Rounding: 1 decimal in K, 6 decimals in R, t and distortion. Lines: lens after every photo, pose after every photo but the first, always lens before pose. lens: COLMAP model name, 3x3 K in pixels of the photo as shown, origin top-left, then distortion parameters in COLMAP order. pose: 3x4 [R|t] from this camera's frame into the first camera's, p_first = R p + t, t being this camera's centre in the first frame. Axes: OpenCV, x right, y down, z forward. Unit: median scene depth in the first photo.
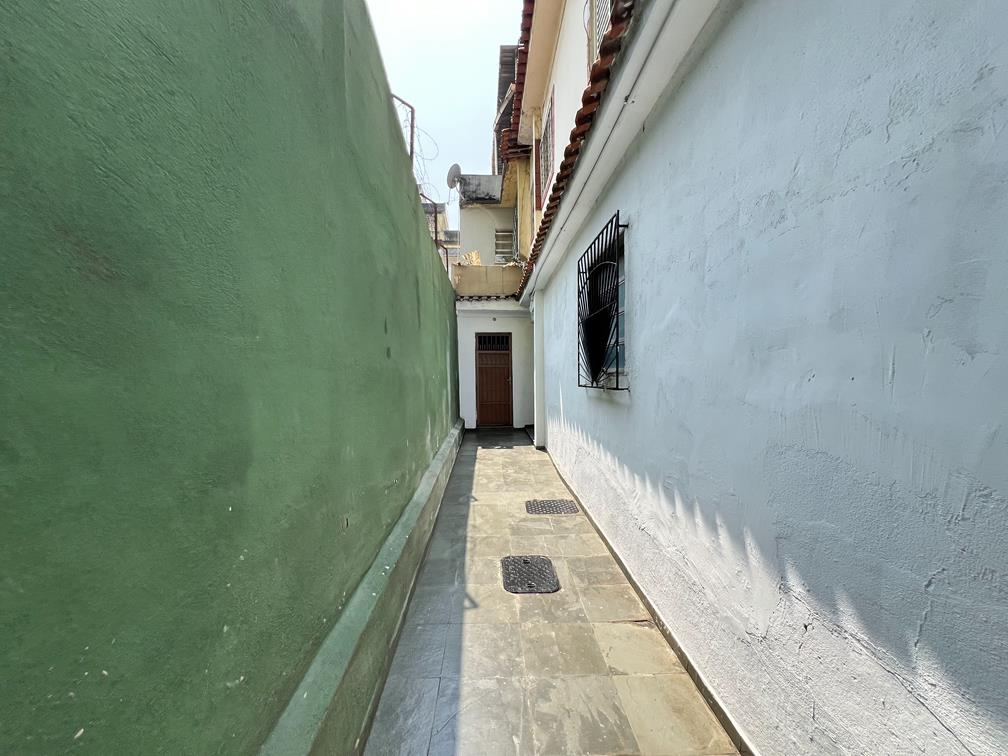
lens RADIAL K [[404.6, 0, 503.9], [0, 404.6, 379.6], [0, 0, 1]] dist [-0.000451, 0.000184]
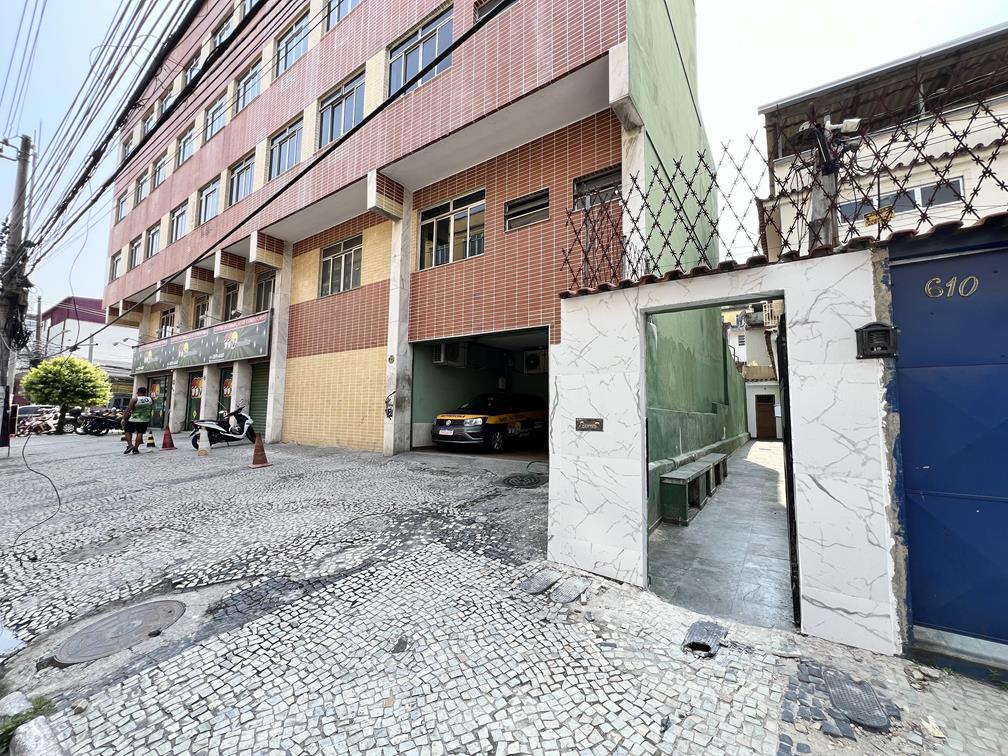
lens RADIAL K [[404.6, 0, 503.9], [0, 404.6, 379.6], [0, 0, 1]] dist [-0.000451, 0.000184]
pose [[0.794065, -0.027725, -0.607200, 0.193756], [-0.081495, 0.985084, -0.151554, 0.262382], [0.602345, 0.169827, 0.779961, -1.668113]]
